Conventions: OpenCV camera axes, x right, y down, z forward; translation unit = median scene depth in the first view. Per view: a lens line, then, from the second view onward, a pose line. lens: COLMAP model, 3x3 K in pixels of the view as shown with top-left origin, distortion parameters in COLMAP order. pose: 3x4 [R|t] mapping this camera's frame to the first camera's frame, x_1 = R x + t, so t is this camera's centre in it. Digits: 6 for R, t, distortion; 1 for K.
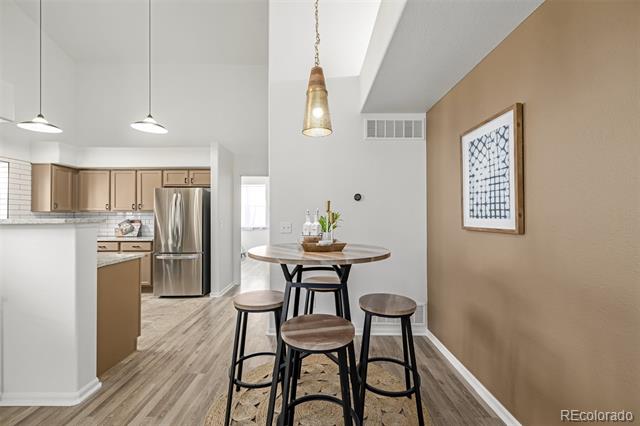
lens RADIAL K [[268.9, 0, 316.5], [0, 268.9, 214.0], [0, 0, 1]] dist [-0.023624, -0.000032]
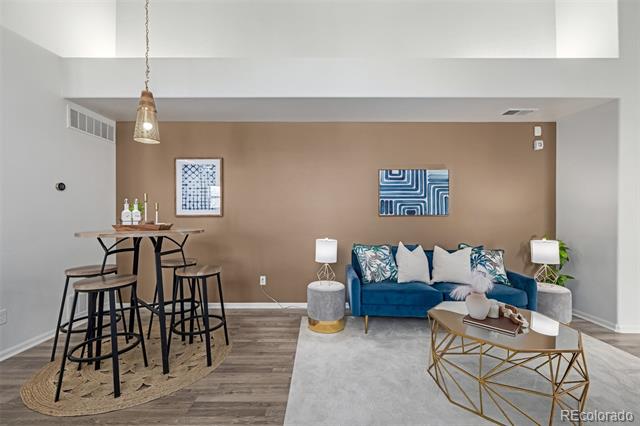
lens RADIAL K [[268.8, 0, 320.0], [0, 268.8, 213.0], [0, 0, 1]] dist [-0.000016, 0.000147]
pose [[0.005951, 0.007690, 0.999953, -1.081080], [-0.006792, 0.999948, -0.007649, 0.042445], [-0.999959, -0.006746, 0.006003, 0.120835]]
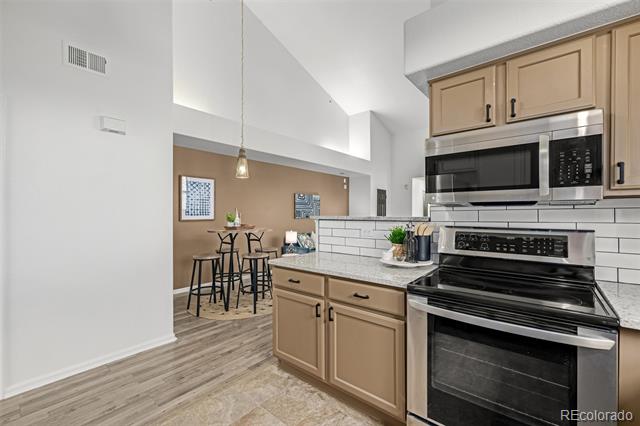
lens RADIAL K [[268.9, 0, 316.5], [0, 268.9, 214.0], [0, 0, 1]] dist [-0.023624, -0.000032]
pose [[-0.752134, 0.000107, 0.659011, -1.618422], [-0.004218, 0.999979, -0.004976, 0.008459], [-0.658997, -0.006522, -0.752117, 1.887904]]
